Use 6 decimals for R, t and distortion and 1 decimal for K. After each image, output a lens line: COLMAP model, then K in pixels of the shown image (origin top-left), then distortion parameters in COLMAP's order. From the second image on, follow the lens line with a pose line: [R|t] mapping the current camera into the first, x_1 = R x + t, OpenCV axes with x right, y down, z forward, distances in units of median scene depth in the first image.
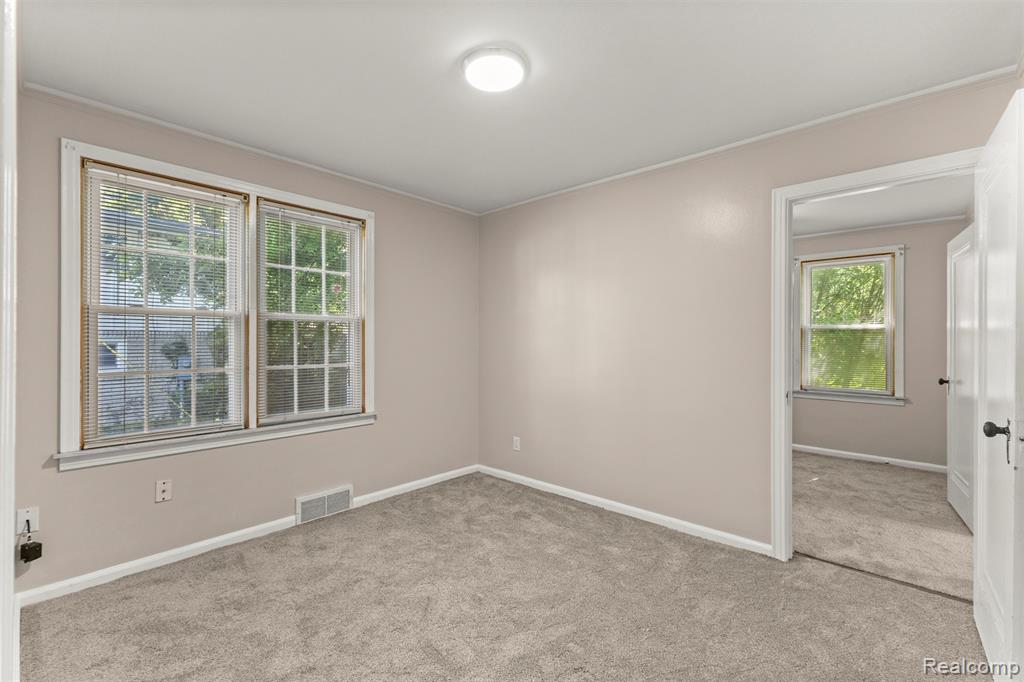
lens RADIAL K [[435.9, 0, 514.4], [0, 435.9, 343.9], [0, 0, 1]] dist [-0.000308, 0.000284]
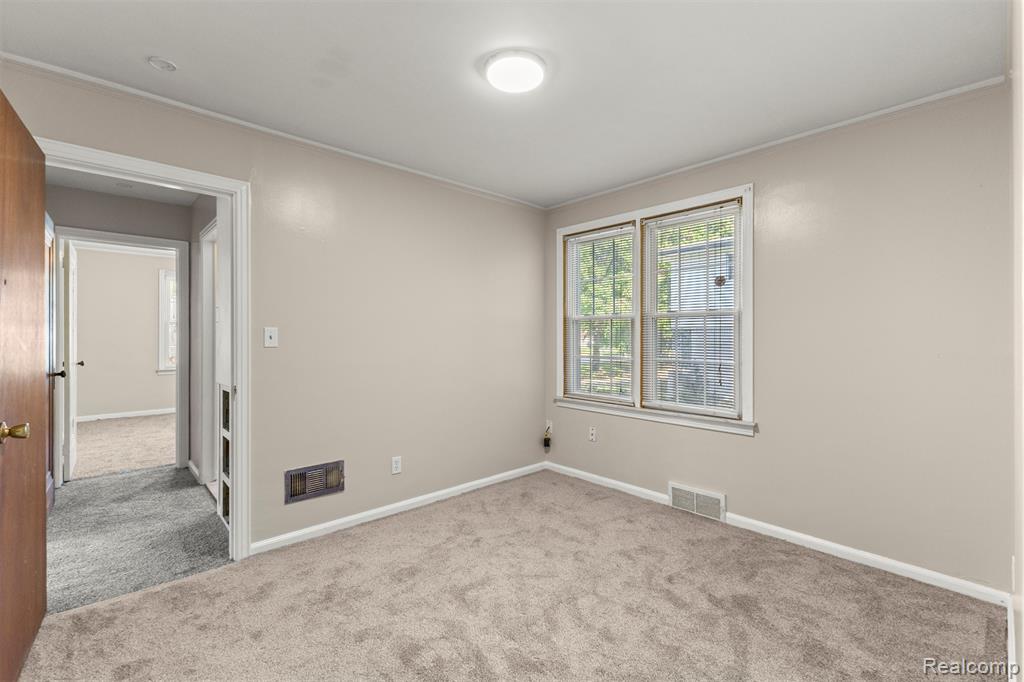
lens RADIAL K [[435.9, 0, 506.4], [0, 435.9, 339.9], [0, 0, 1]] dist [-0.000308, 0.000284]
pose [[-0.090868, 0.006674, -0.995841, 0.613756], [-0.007945, 0.999941, 0.007426, -0.004481], [0.995831, 0.008587, -0.090809, 0.679221]]
